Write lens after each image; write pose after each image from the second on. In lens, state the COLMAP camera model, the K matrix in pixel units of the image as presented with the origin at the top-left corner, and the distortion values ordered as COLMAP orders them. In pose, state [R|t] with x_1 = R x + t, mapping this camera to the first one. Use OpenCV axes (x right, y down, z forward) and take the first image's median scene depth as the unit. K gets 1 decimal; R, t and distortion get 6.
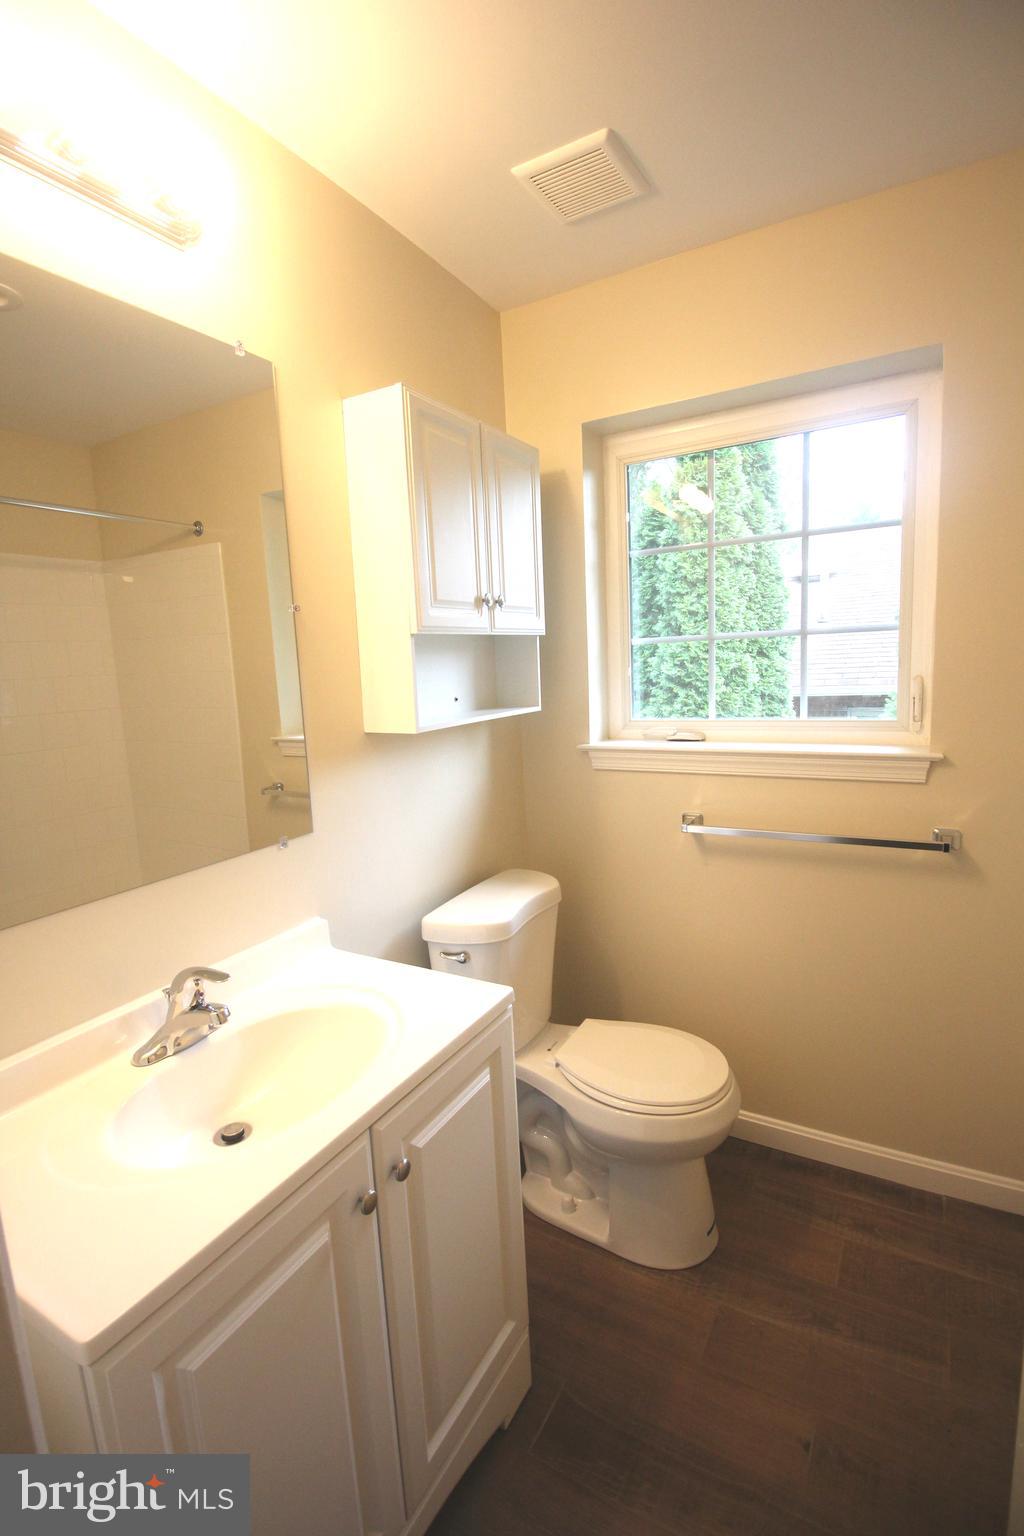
lens RADIAL K [[707.6, 0, 512.0], [0, 707.6, 768.0], [0, 0, 1]] dist [-0.040614, -0.000449]
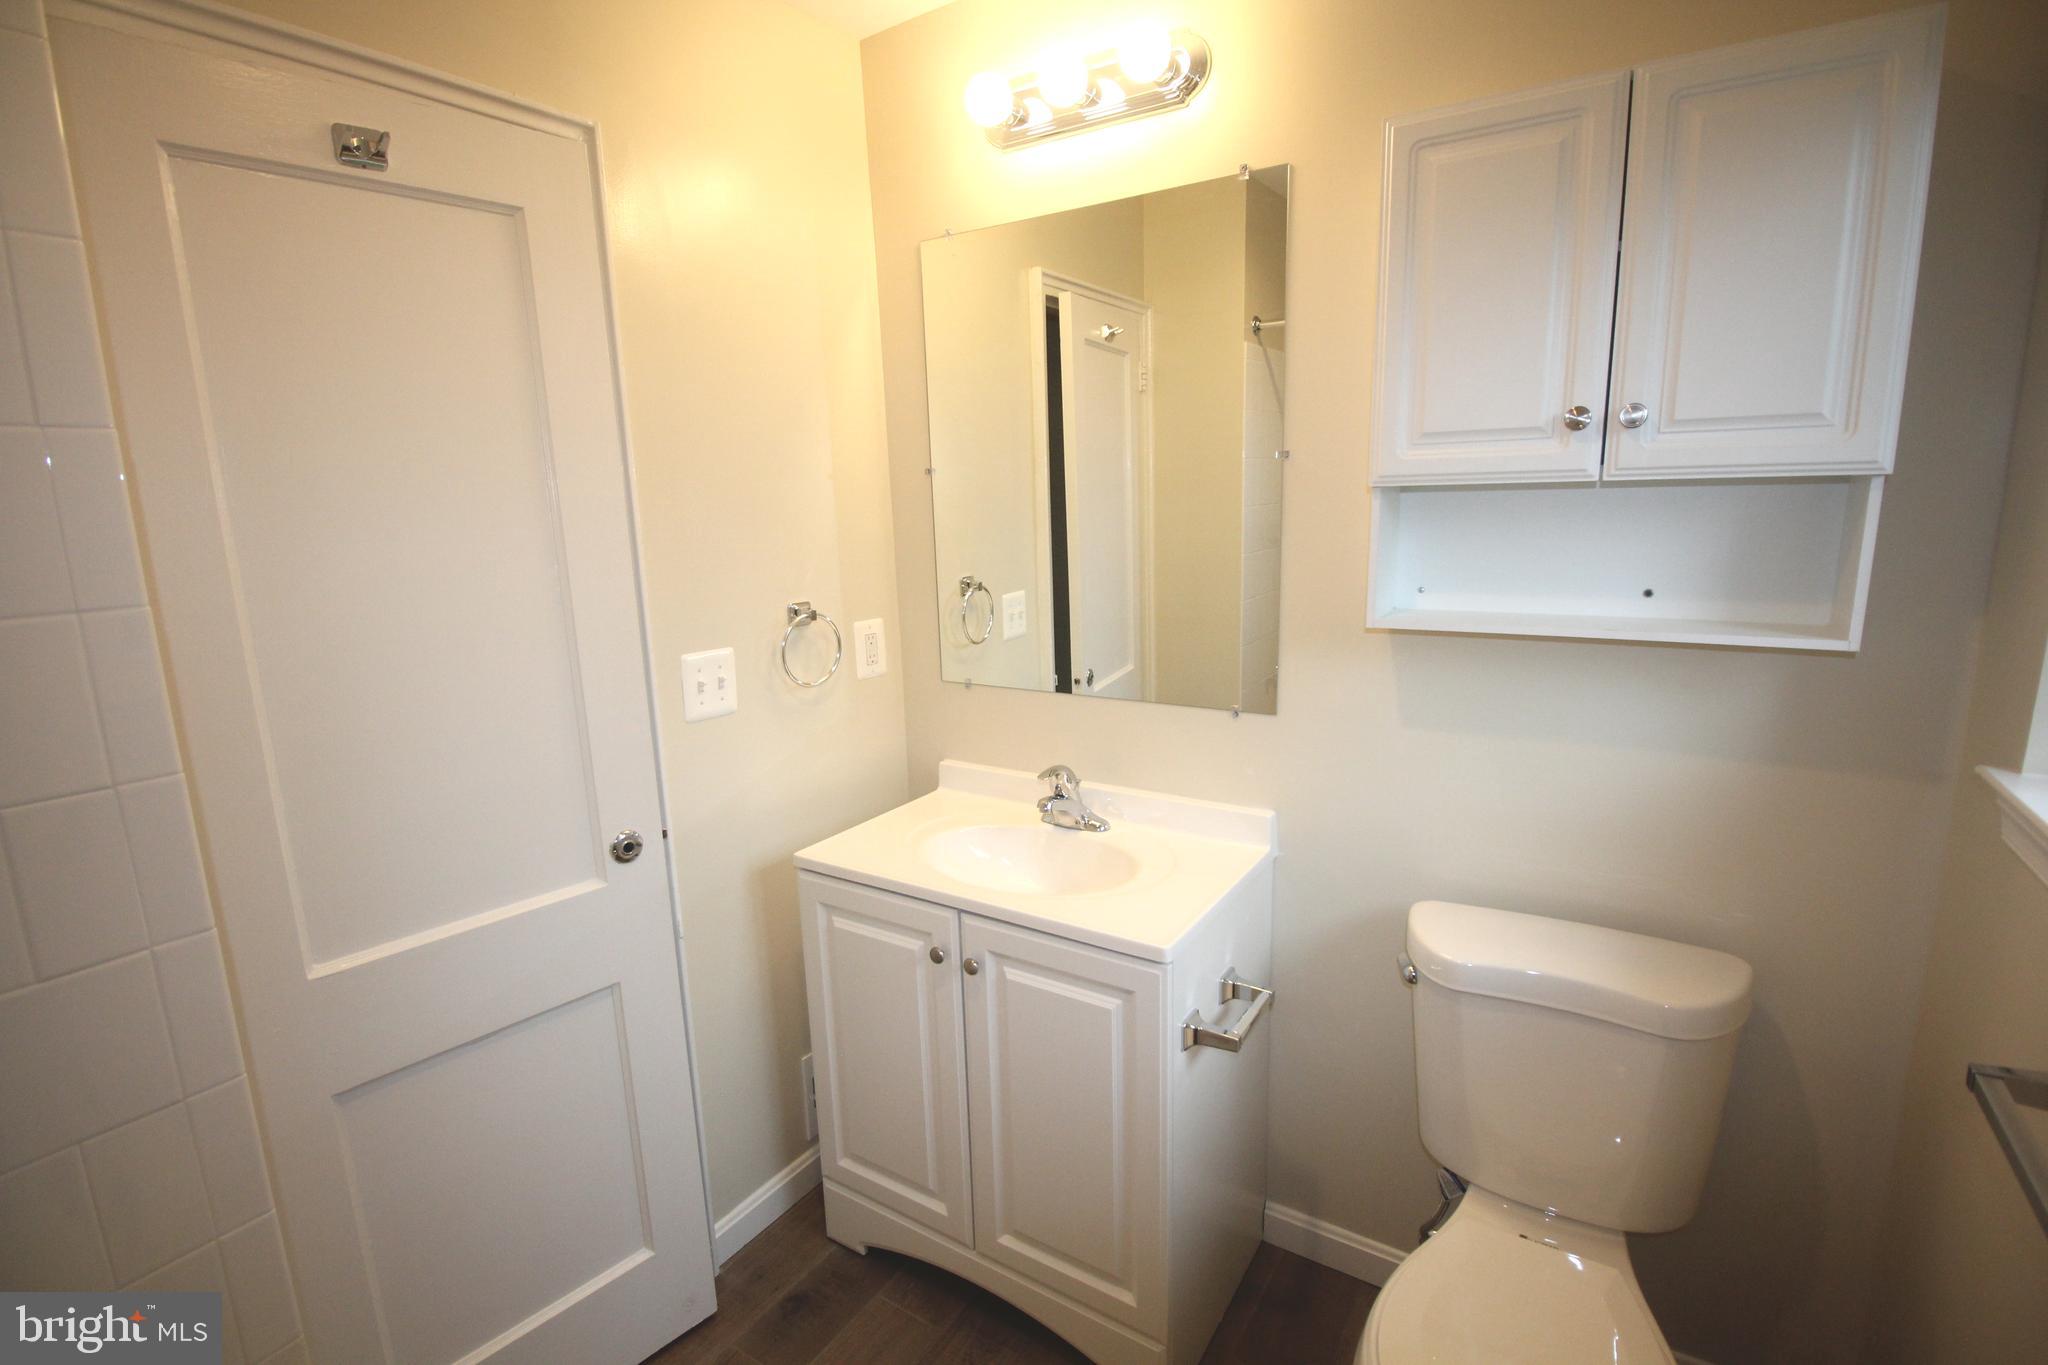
lens RADIAL K [[943.4, 0, 1024.0], [0, 943.4, 682.5], [0, 0, 1]] dist [-0.040614, -0.000449]
pose [[-0.049235, 0.240255, -0.969460, 0.823417], [-0.115699, 0.962731, 0.244463, -0.189196], [0.992063, 0.124202, -0.019603, 0.699029]]
